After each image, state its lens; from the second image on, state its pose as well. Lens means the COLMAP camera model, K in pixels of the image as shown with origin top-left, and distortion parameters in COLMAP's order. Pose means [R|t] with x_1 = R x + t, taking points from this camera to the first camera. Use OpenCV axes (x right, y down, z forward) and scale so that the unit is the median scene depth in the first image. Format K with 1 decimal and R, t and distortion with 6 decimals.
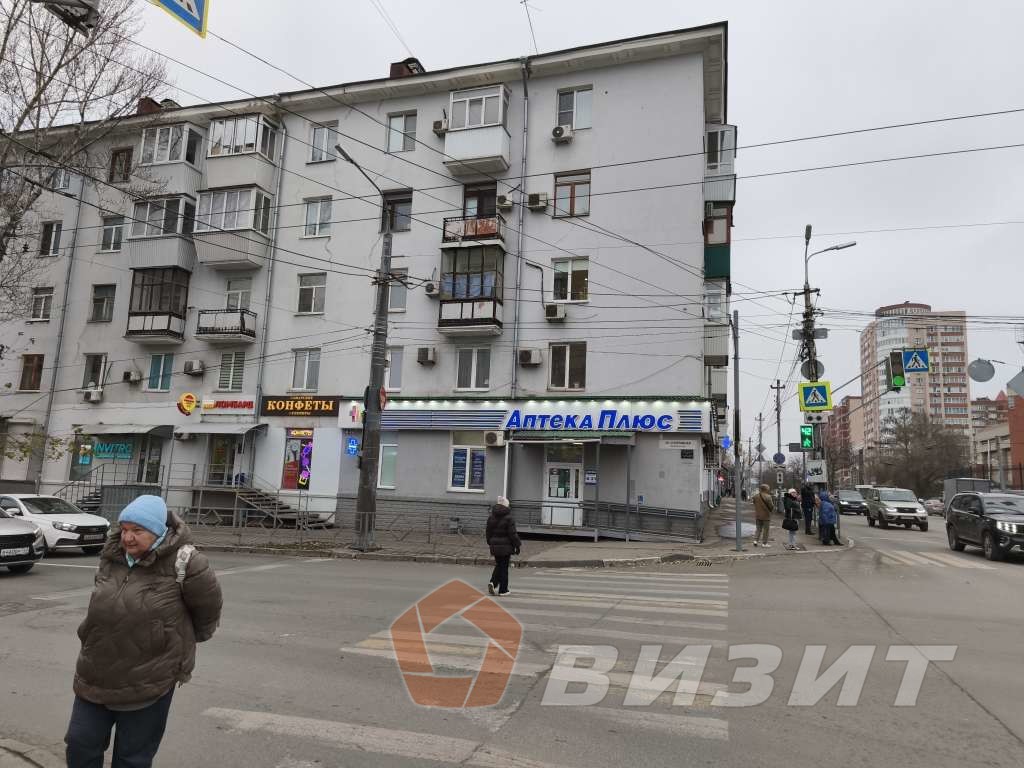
lens RADIAL K [[650.6, 0, 513.1], [0, 650.6, 379.7], [0, 0, 1]] dist [0.002082, 0.001479]
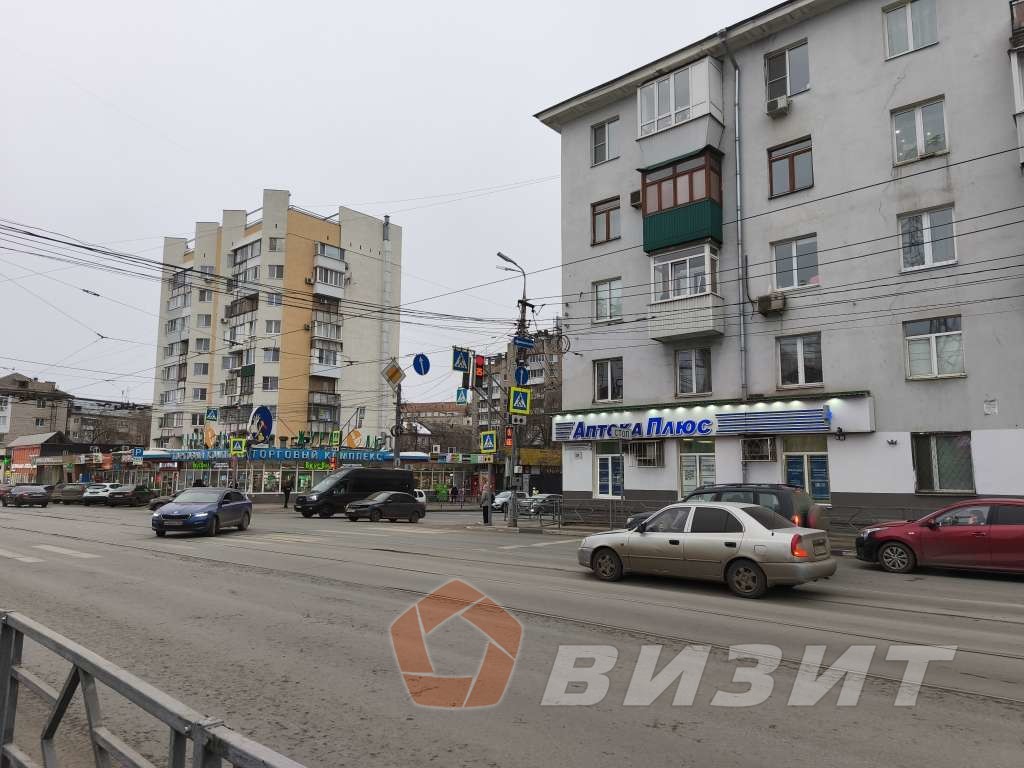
lens RADIAL K [[697.2, 0, 511.5], [0, 697.2, 385.9], [0, 0, 1]] dist [0.047238, -0.021981]
pose [[0.894951, -0.082919, -0.438392, 0.437742], [0.083390, 0.996350, -0.018218, -0.003405], [0.438303, -0.020253, 0.898599, -0.123056]]
